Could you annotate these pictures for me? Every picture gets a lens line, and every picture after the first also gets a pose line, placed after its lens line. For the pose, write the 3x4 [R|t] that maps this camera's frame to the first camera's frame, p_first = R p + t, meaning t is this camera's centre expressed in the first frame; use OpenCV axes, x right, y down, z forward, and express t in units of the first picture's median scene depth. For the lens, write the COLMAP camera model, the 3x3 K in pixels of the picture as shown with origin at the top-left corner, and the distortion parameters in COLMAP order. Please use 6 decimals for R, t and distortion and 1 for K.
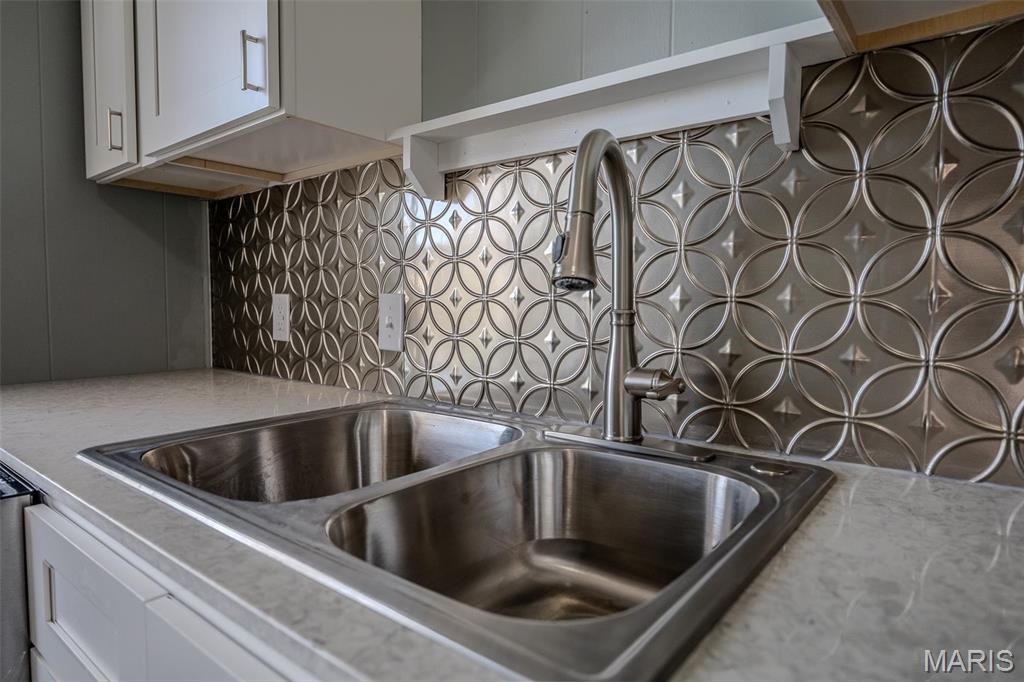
lens RADIAL K [[596.1, 0, 509.0], [0, 596.1, 338.2], [0, 0, 1]] dist [-0.001956, 0.000455]
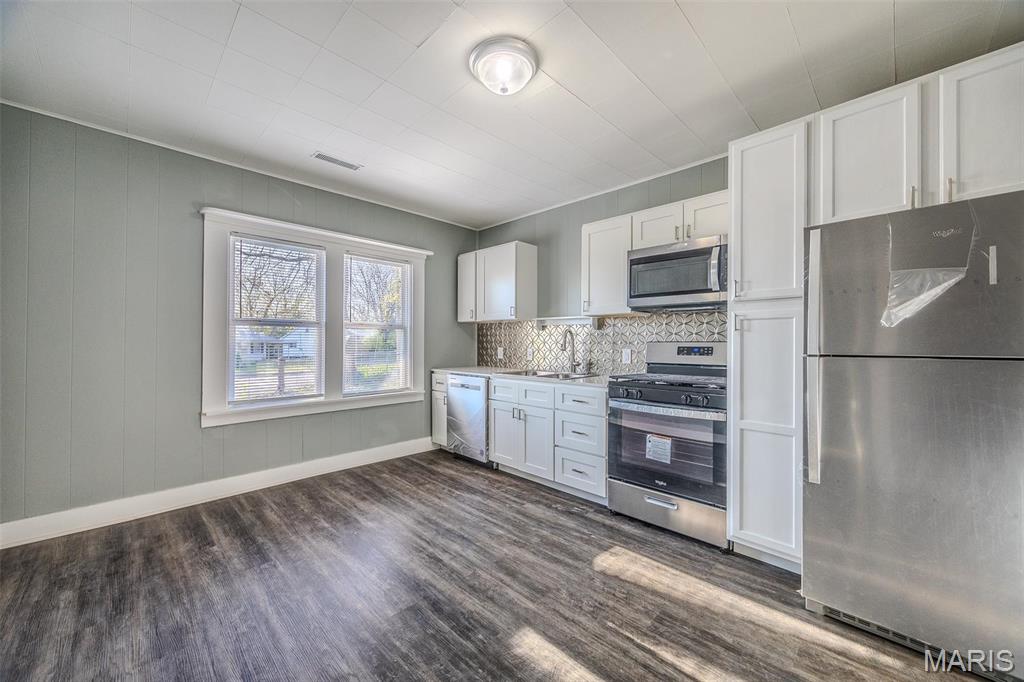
lens RADIAL K [[387.8, 0, 513.5], [0, 387.8, 341.7], [0, 0, 1]] dist [-0.006702, 0.000530]
pose [[0.995355, 0.000552, -0.096276, -0.023827], [-0.005997, 0.998397, -0.056275, 0.040625], [0.096090, 0.056591, 0.993763, -1.812392]]
